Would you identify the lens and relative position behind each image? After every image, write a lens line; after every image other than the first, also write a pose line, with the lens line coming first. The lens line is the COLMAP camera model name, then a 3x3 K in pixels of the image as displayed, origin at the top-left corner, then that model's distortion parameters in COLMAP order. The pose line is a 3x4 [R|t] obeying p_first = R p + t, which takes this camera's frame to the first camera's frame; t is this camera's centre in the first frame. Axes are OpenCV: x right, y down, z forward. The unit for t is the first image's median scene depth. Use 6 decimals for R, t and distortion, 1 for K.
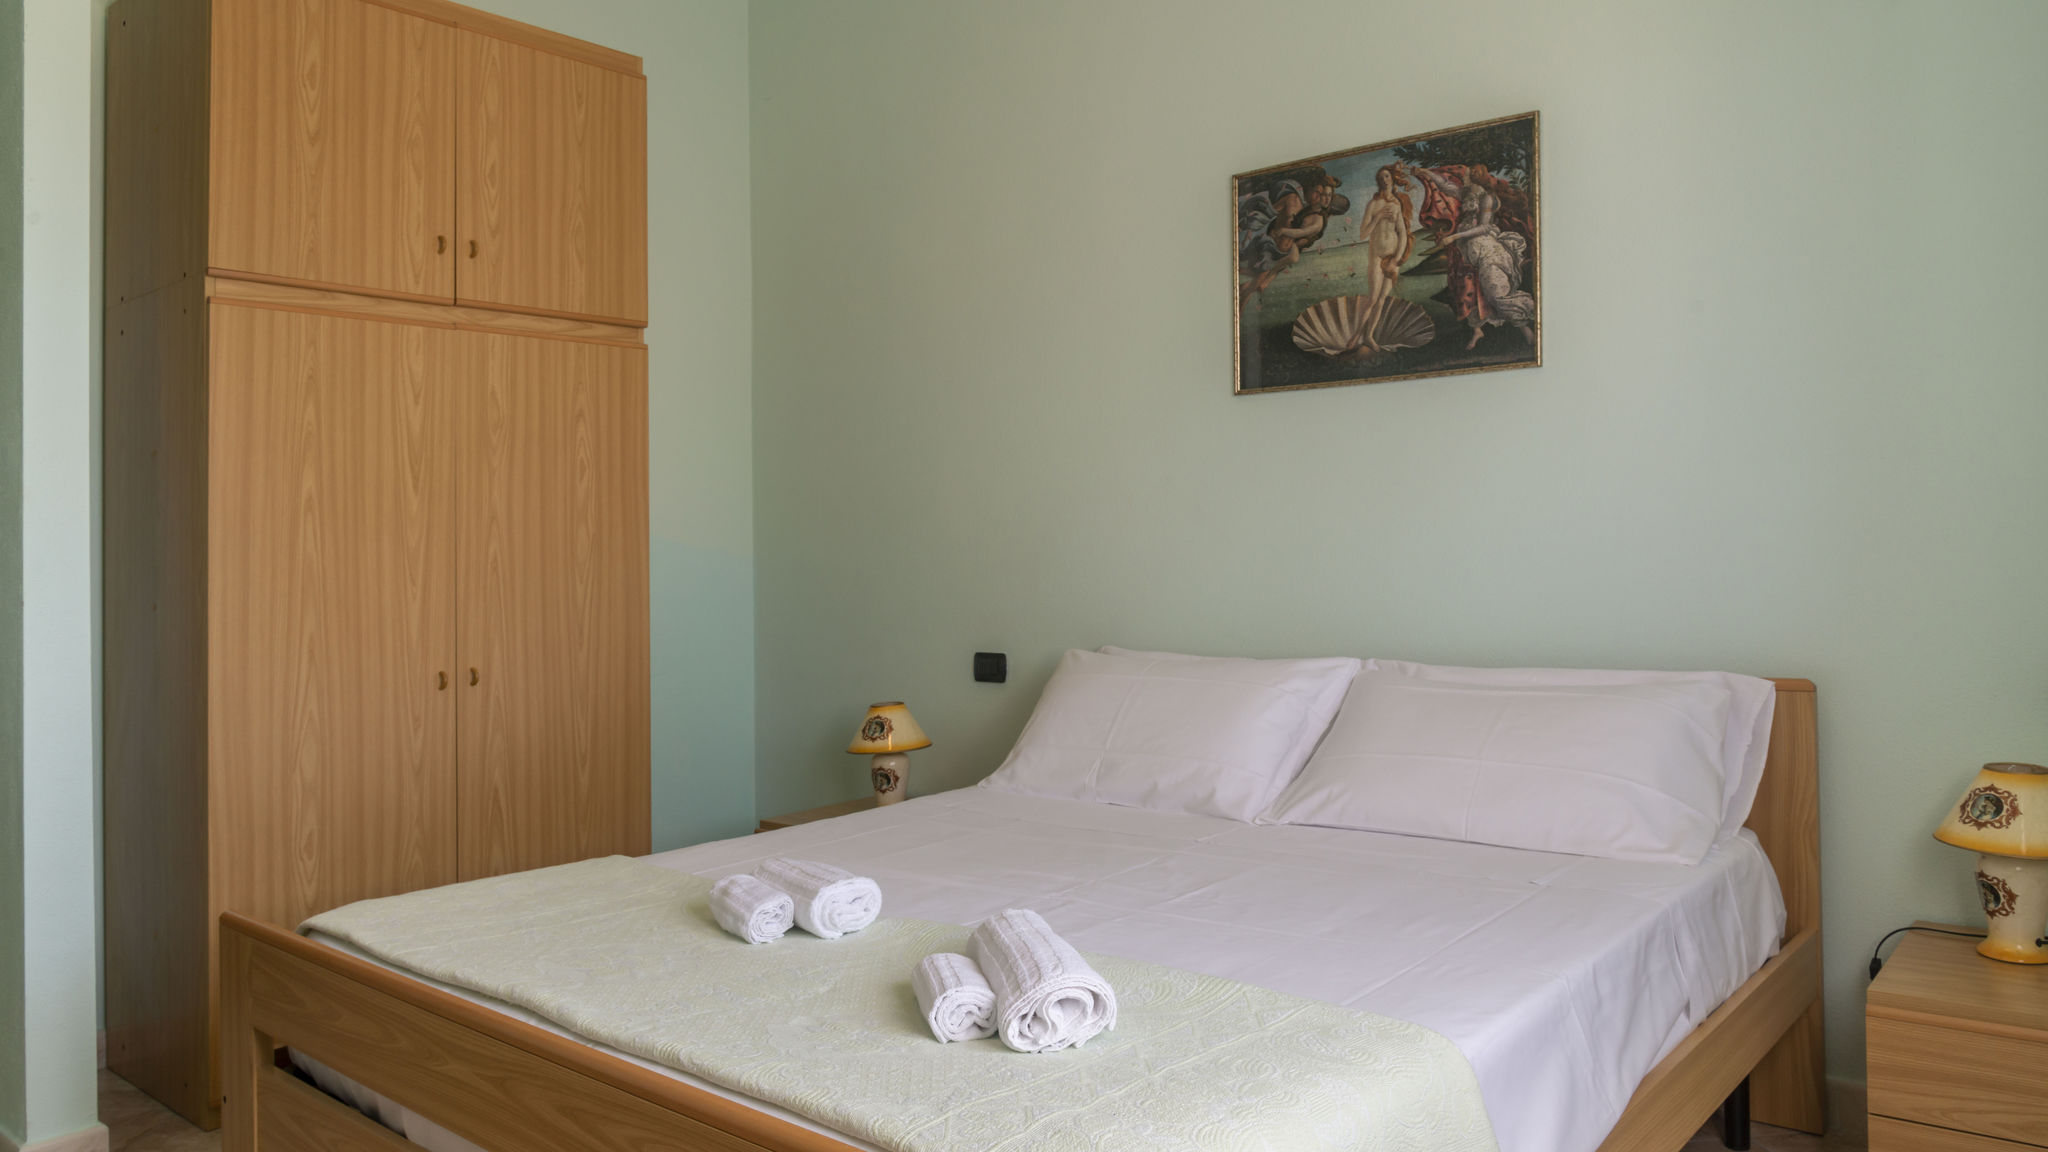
lens RADIAL K [[1432.7, 0, 1015.1], [0, 1432.7, 557.0], [0, 0, 1]] dist [-0.004278, 0.002026]
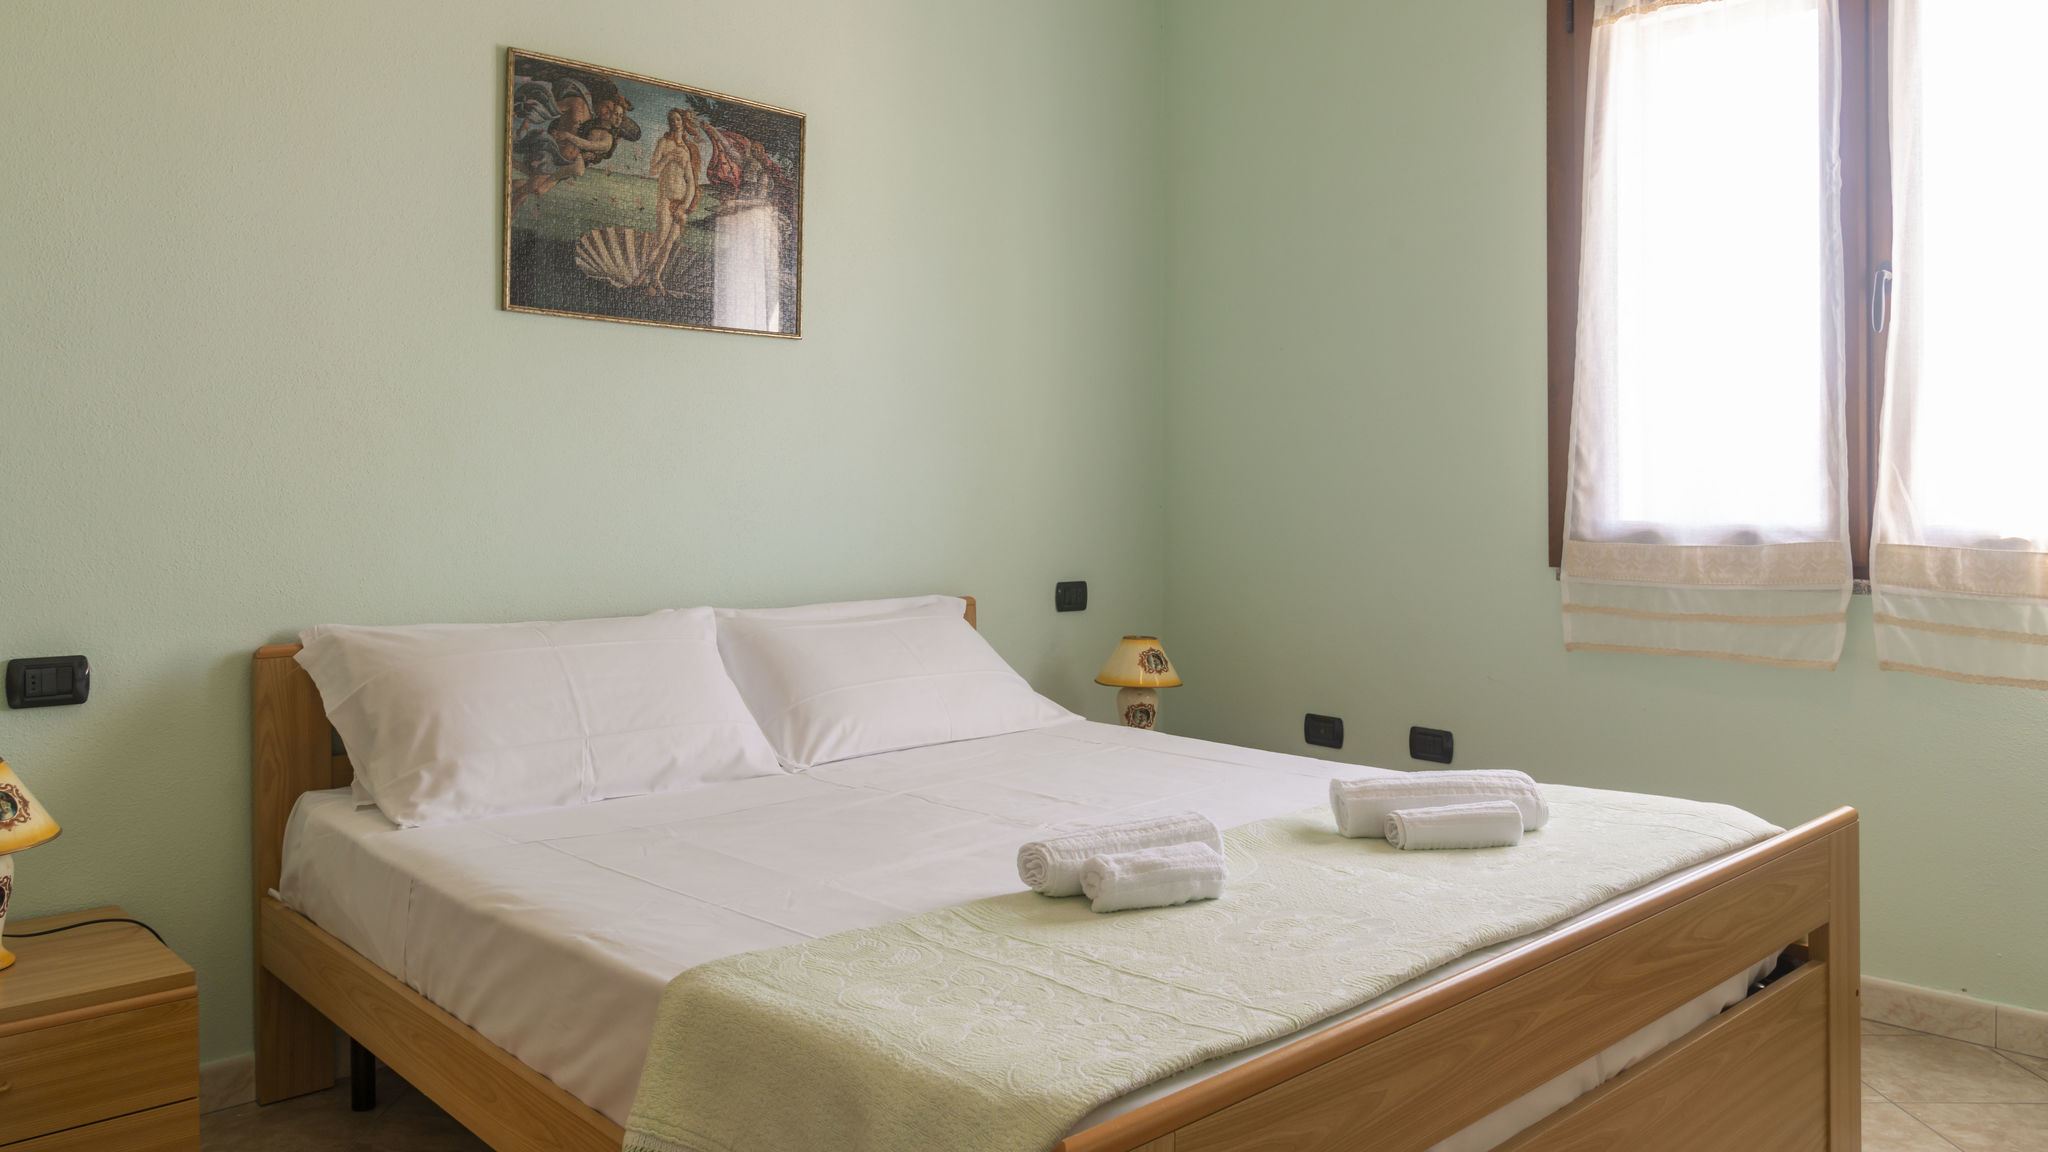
lens RADIAL K [[1432.7, 0, 1015.6], [0, 1432.7, 558.3], [0, 0, 1]] dist [-0.004278, 0.002026]
pose [[0.112202, -0.010827, 0.993626, -0.685017], [0.009296, 0.999908, 0.009846, 0.028197], [-0.993642, 0.008132, 0.112293, 0.648465]]
